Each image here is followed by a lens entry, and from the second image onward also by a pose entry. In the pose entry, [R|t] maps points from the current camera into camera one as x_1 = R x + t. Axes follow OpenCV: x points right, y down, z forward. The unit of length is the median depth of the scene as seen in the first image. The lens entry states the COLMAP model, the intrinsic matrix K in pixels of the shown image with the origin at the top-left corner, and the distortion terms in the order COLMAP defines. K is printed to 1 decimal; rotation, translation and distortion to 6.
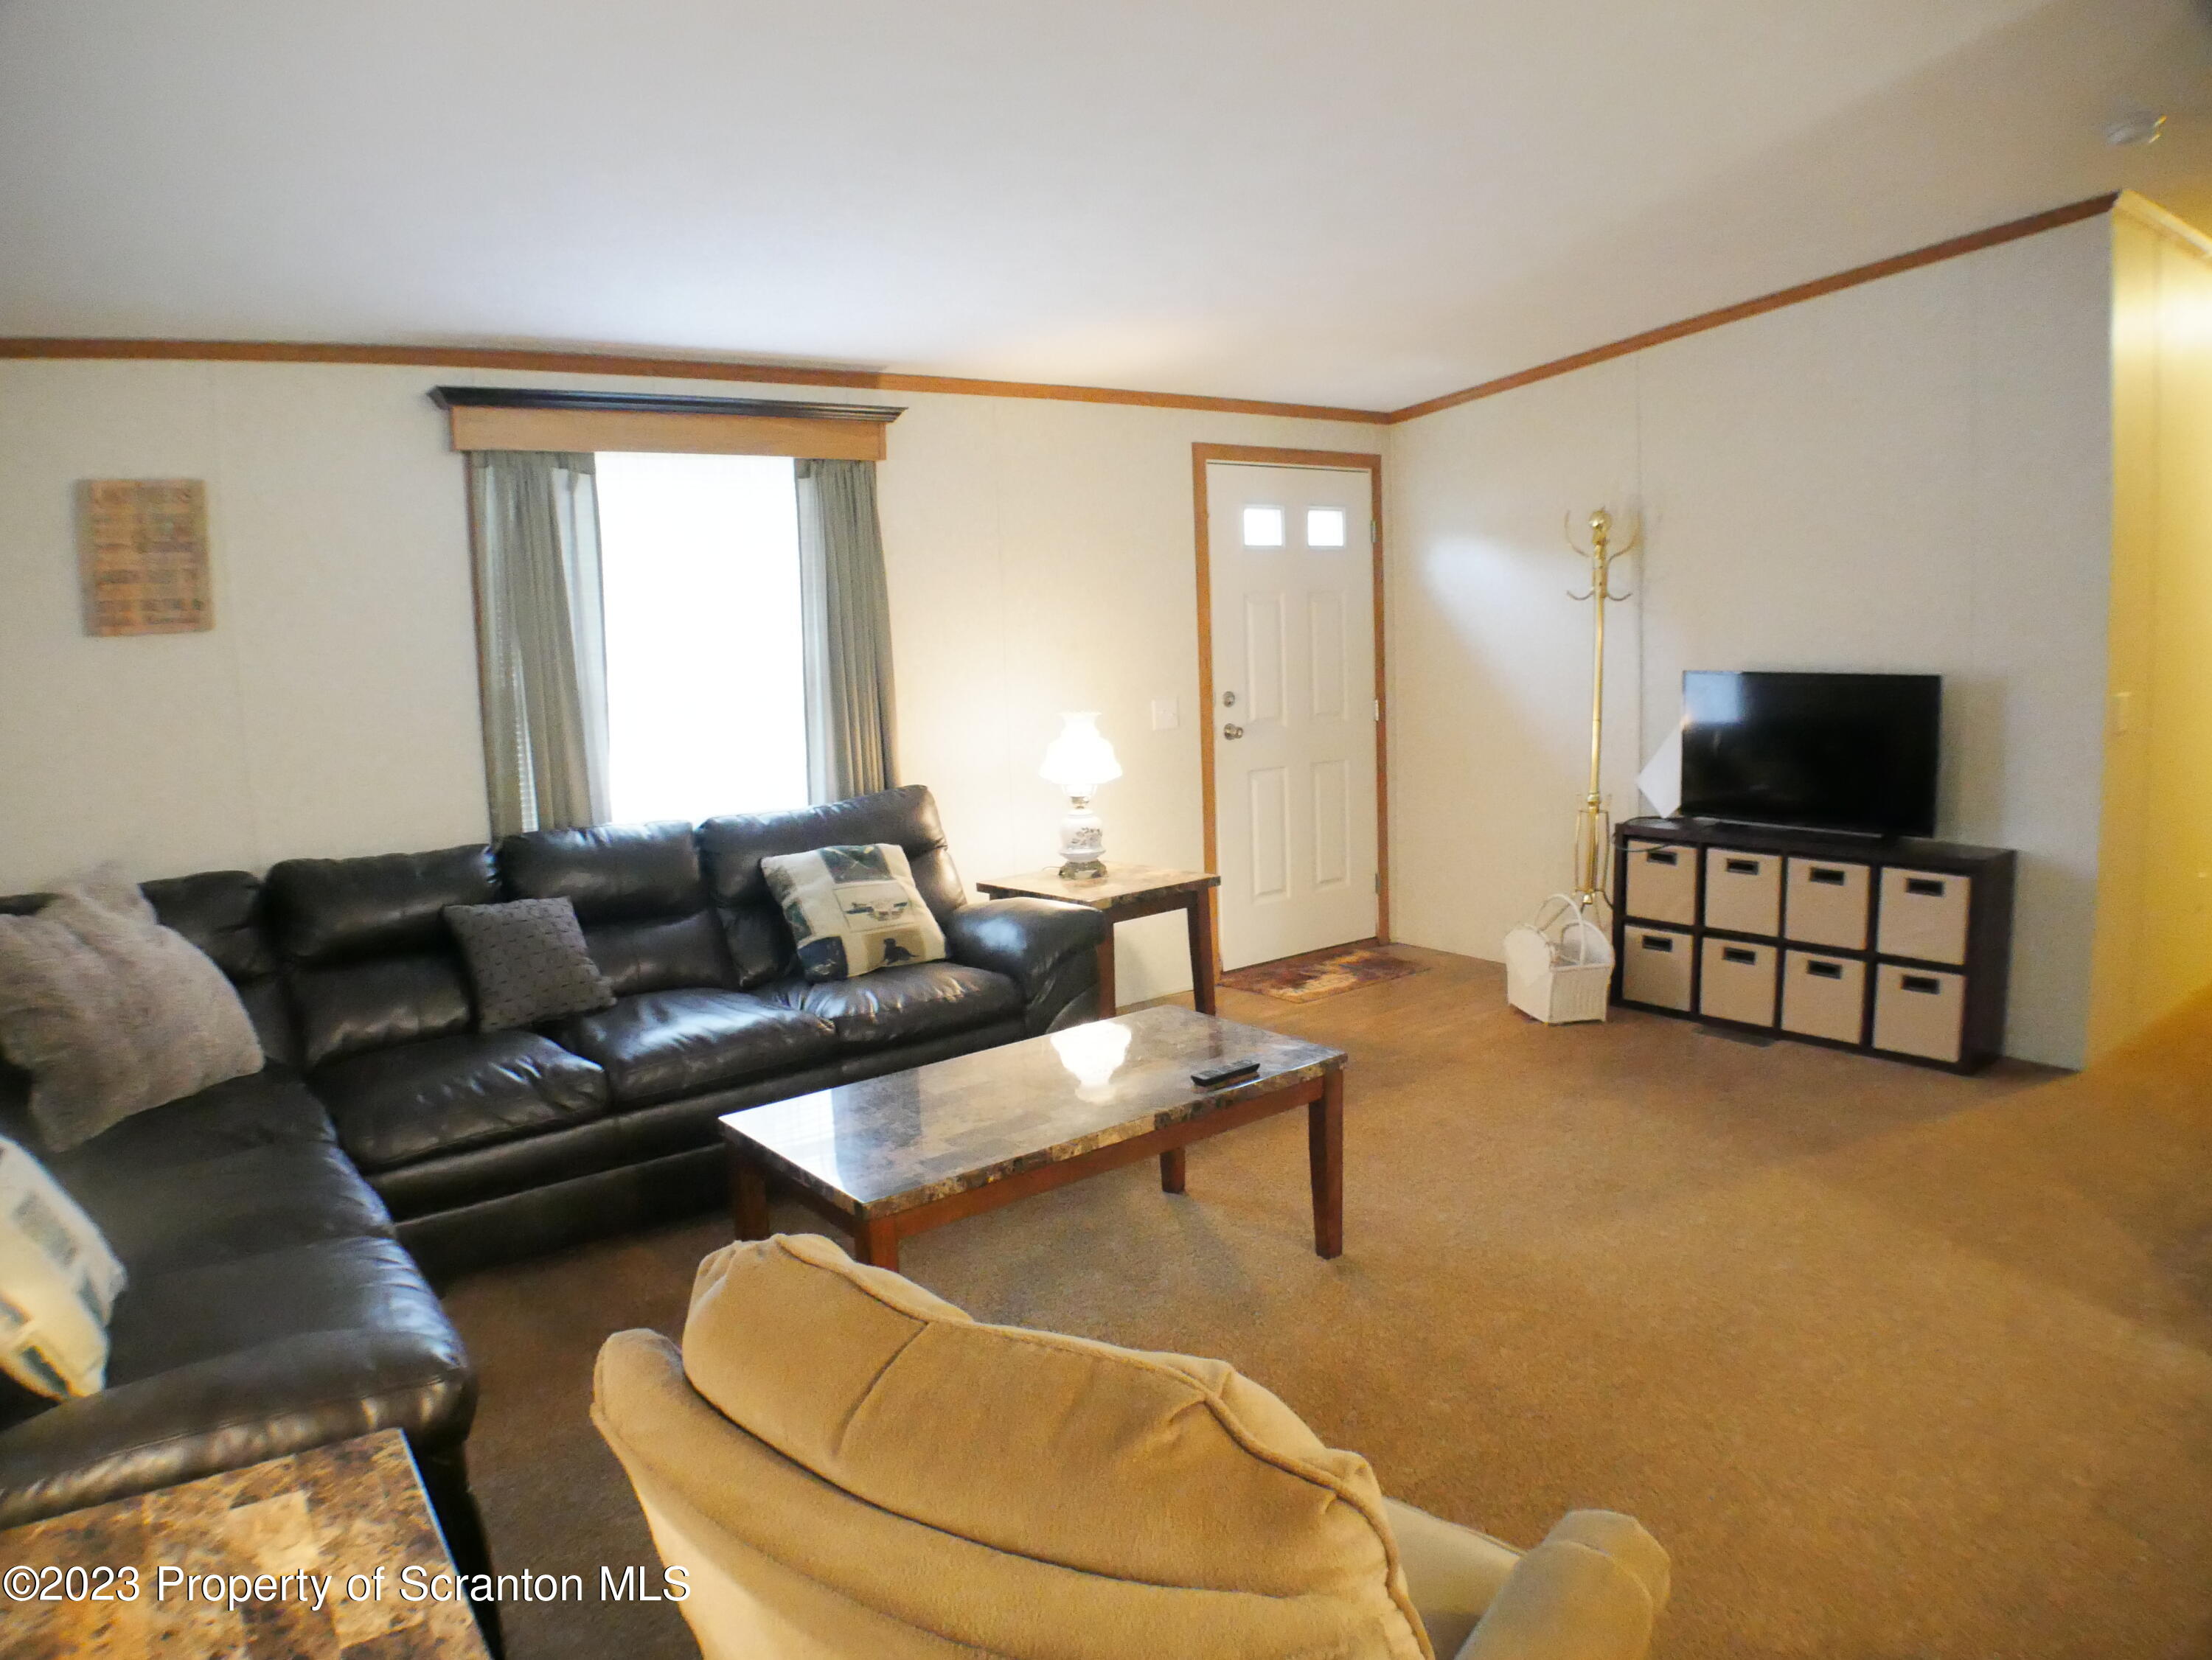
lens RADIAL K [[1463.8, 0, 1101.3], [0, 1463.8, 850.0], [0, 0, 1]] dist [-0.143947, 0.031270]
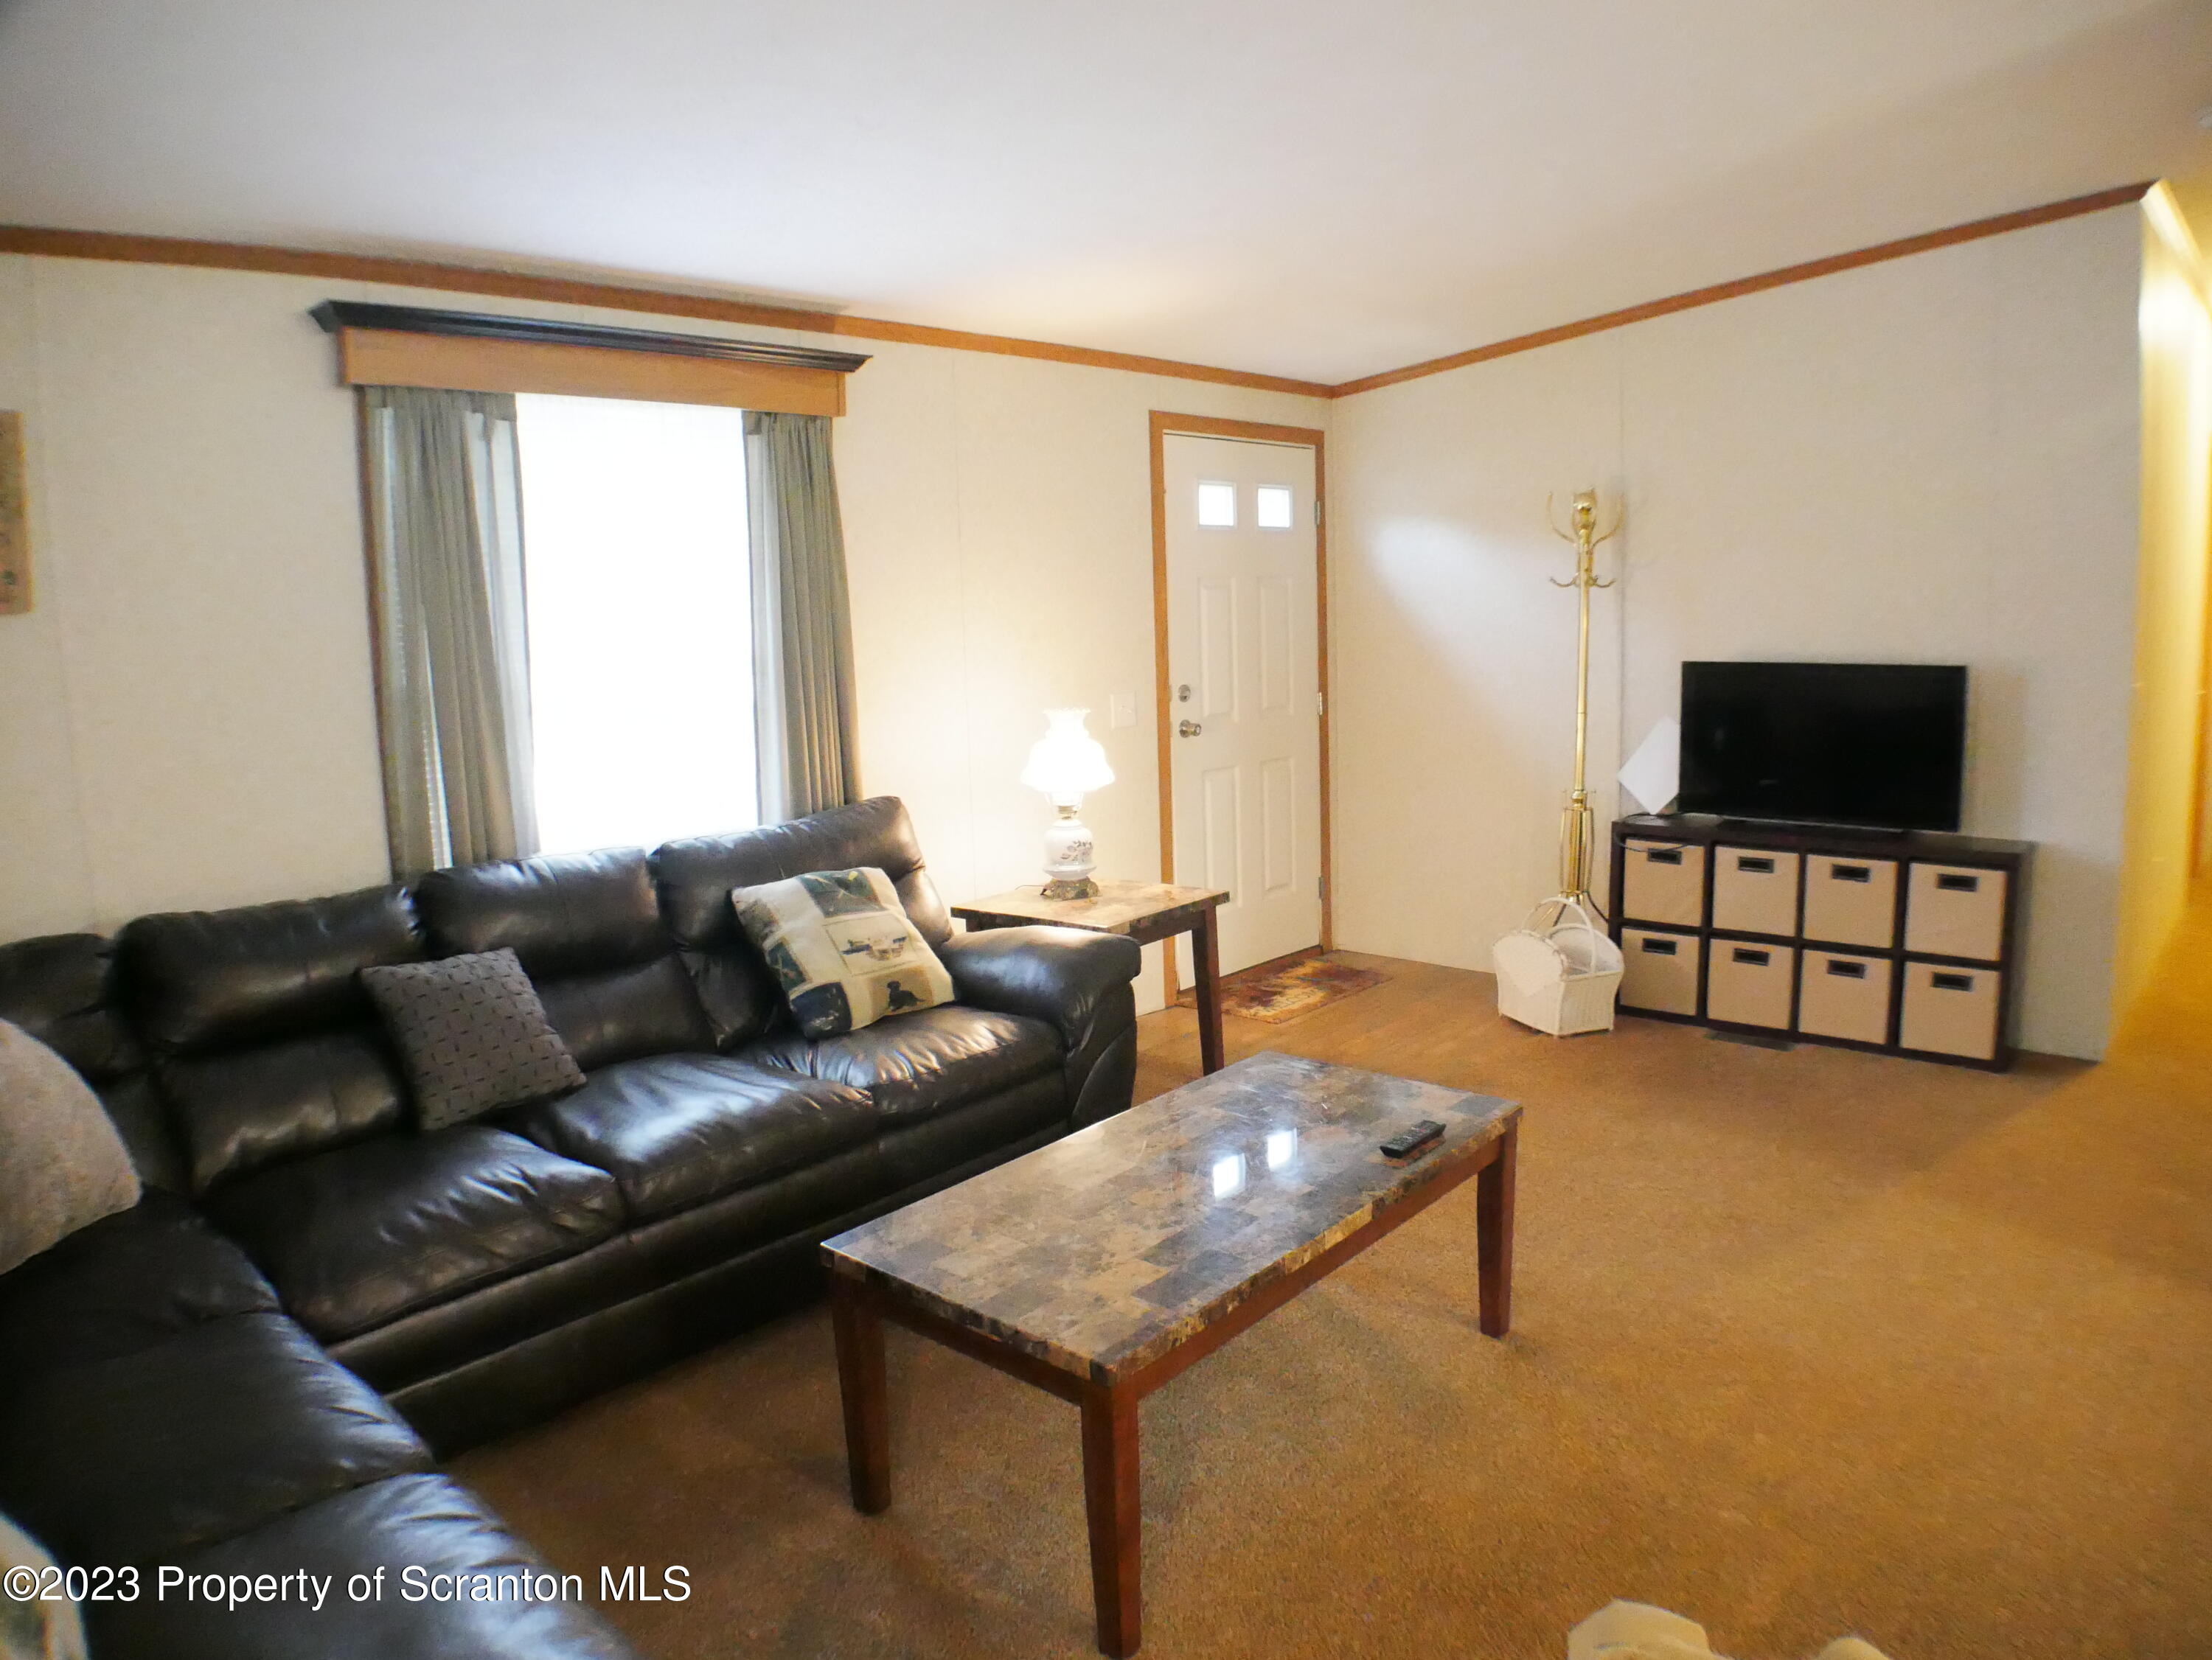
lens RADIAL K [[1463.8, 0, 1099.7], [0, 1463.8, 838.0], [0, 0, 1]] dist [-0.143947, 0.031270]
pose [[0.983669, -0.023176, 0.178486, -0.173453], [0.023437, 0.999725, 0.000645, -0.019390], [-0.178452, 0.003549, 0.983942, 0.148551]]
